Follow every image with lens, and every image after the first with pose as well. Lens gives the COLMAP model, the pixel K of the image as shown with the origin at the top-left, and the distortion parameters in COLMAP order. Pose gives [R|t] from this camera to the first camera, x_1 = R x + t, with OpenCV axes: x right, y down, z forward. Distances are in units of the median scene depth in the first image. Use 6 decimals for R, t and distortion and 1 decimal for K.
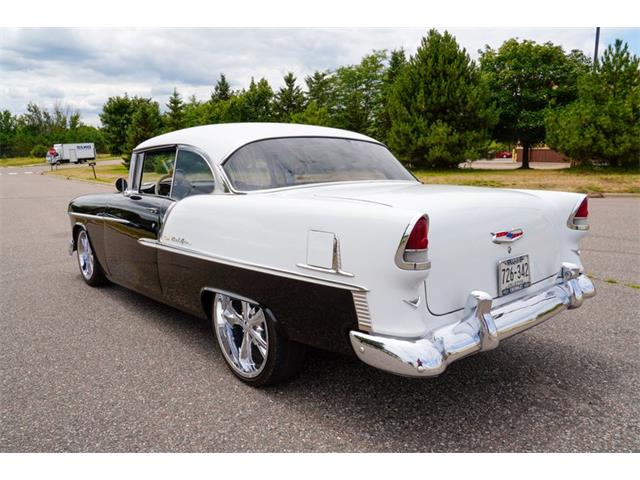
lens RADIAL K [[489.5, 0, 322.7], [0, 489.5, 237.2], [0, 0, 1]] dist [-0.099213, 0.073574]
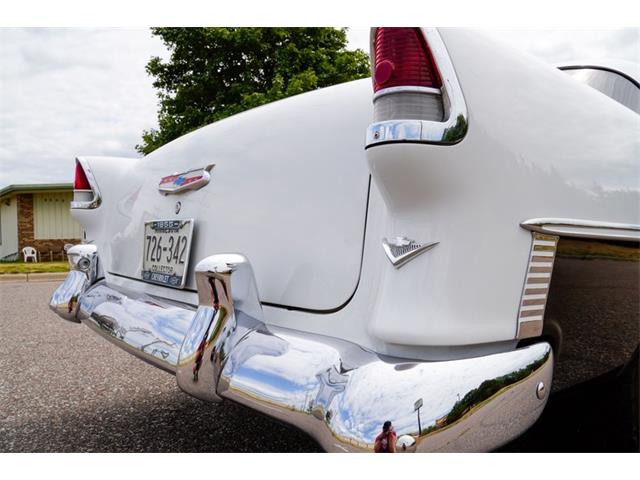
lens RADIAL K [[476.3, 0, 324.8], [0, 476.3, 233.0], [0, 0, 1]] dist [-0.123555, 0.080993]
pose [[-0.003395, -0.006545, -0.999973, 0.086200], [-0.142760, 0.989739, -0.005993, 0.003157], [0.989751, 0.142736, -0.004295, 0.110007]]
